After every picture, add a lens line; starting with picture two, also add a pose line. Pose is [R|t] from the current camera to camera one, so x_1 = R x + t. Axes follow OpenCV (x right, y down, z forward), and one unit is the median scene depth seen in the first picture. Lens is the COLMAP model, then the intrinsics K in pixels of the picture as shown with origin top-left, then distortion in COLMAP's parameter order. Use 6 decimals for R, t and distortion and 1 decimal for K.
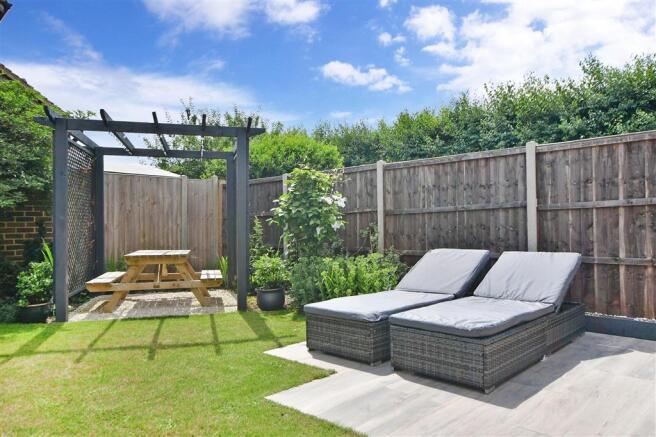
lens RADIAL K [[484.8, 0, 328.0], [0, 484.8, 218.5], [0, 0, 1]] dist [0.002316, 0.003439]
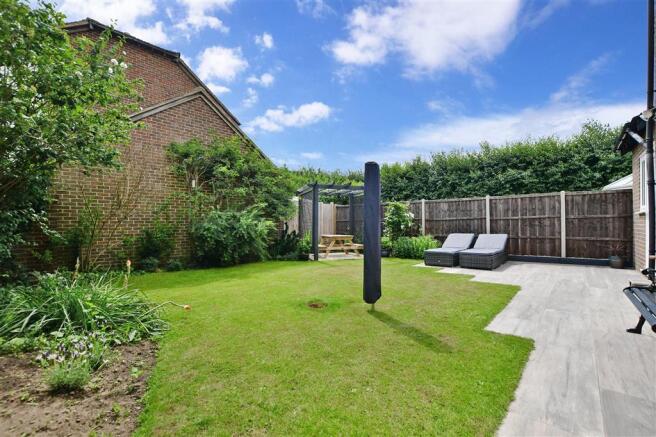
lens RADIAL K [[293.8, 0, 328.0], [0, 293.8, 218.5], [0, 0, 1]] dist [-0.034212, 0.000003]
pose [[0.999417, 0.004337, 0.033871, -0.541076], [-0.004092, 0.999965, -0.007291, -0.007051], [-0.033901, 0.007149, 0.999400, -0.634326]]
